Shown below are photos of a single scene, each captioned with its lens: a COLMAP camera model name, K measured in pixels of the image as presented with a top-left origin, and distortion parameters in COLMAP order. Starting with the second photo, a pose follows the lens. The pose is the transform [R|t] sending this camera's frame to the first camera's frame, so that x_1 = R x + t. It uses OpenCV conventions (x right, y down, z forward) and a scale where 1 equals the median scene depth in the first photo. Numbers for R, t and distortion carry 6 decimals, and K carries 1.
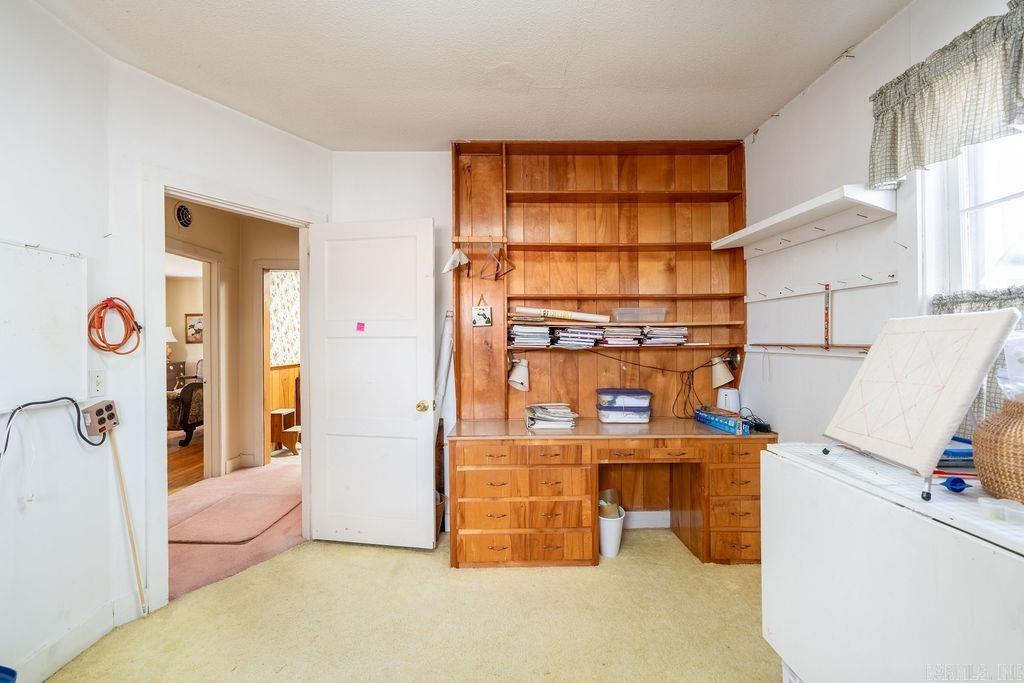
lens RADIAL K [[457.8, 0, 510.7], [0, 457.8, 341.5], [0, 0, 1]] dist [-0.006664, 0.003485]
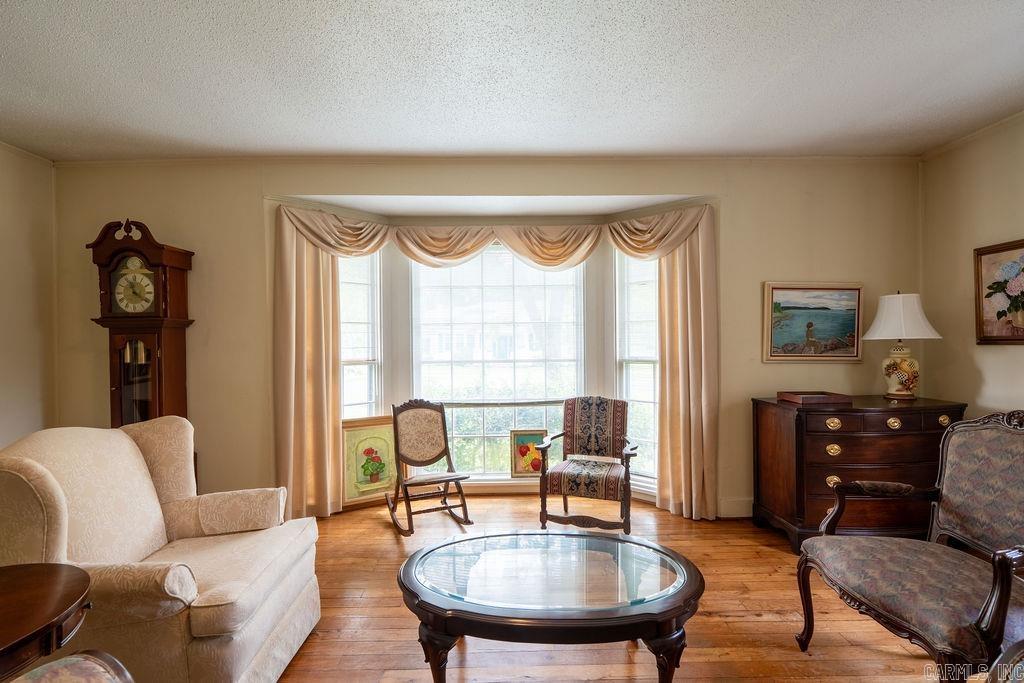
lens RADIAL K [[457.8, 0, 508.5], [0, 457.8, 342.5], [0, 0, 1]] dist [-0.006664, 0.003485]
pose [[-0.002952, 0.011387, -0.999931, -0.415640], [0.000163, 0.999935, 0.011386, -0.000297], [0.999996, -0.000129, -0.002954, 0.707788]]
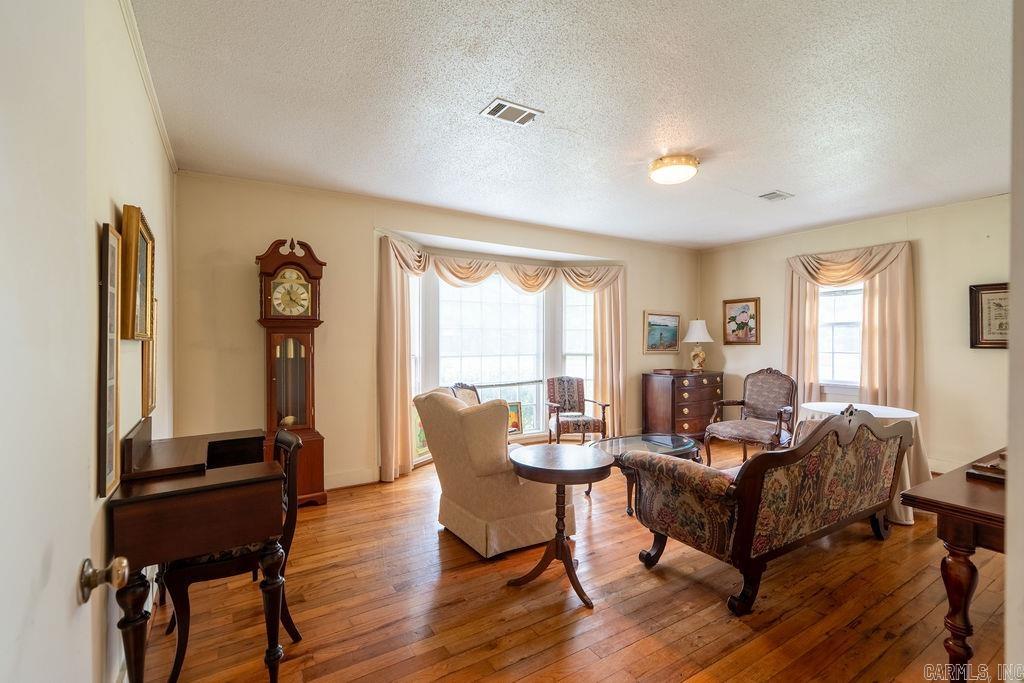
lens RADIAL K [[457.8, 0, 509.9], [0, 457.8, 340.9], [0, 0, 1]] dist [-0.006664, 0.003485]
pose [[0.512826, 0.008345, -0.858452, -0.307925], [-0.011399, 0.999931, 0.002911, 0.000655], [0.858417, 0.008293, 0.512885, 0.401350]]
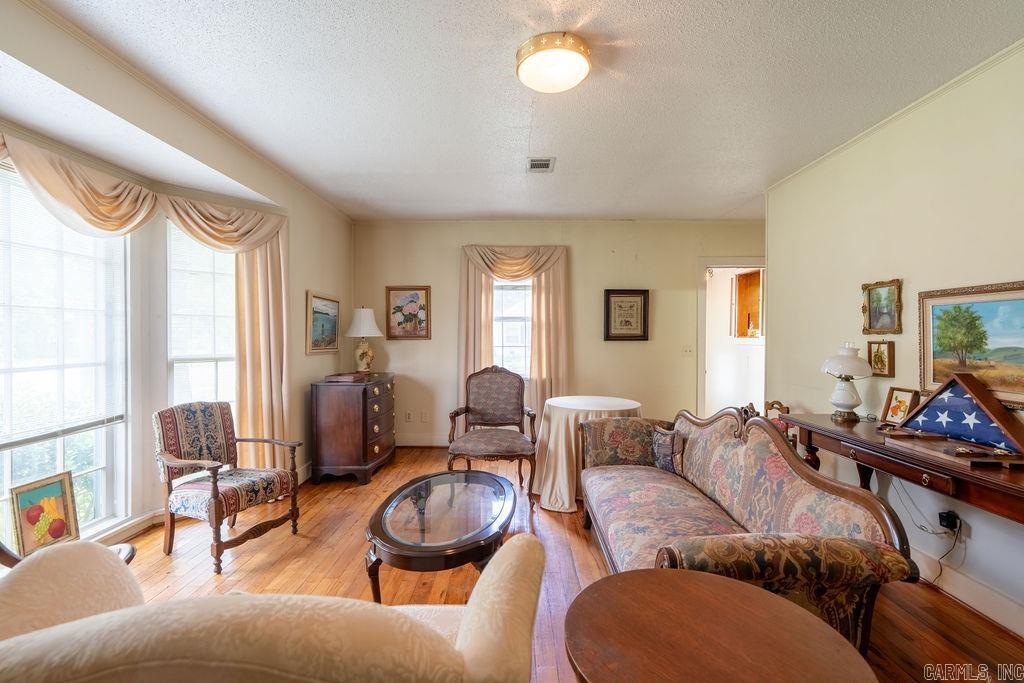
lens RADIAL K [[457.8, 0, 511.1], [0, 457.8, 339.7], [0, 0, 1]] dist [-0.006664, 0.003485]
pose [[0.999514, 0.005810, -0.030628, -0.563053], [-0.005777, 0.999983, 0.001167, 0.003097], [0.030635, -0.000990, 0.999530, 0.464458]]
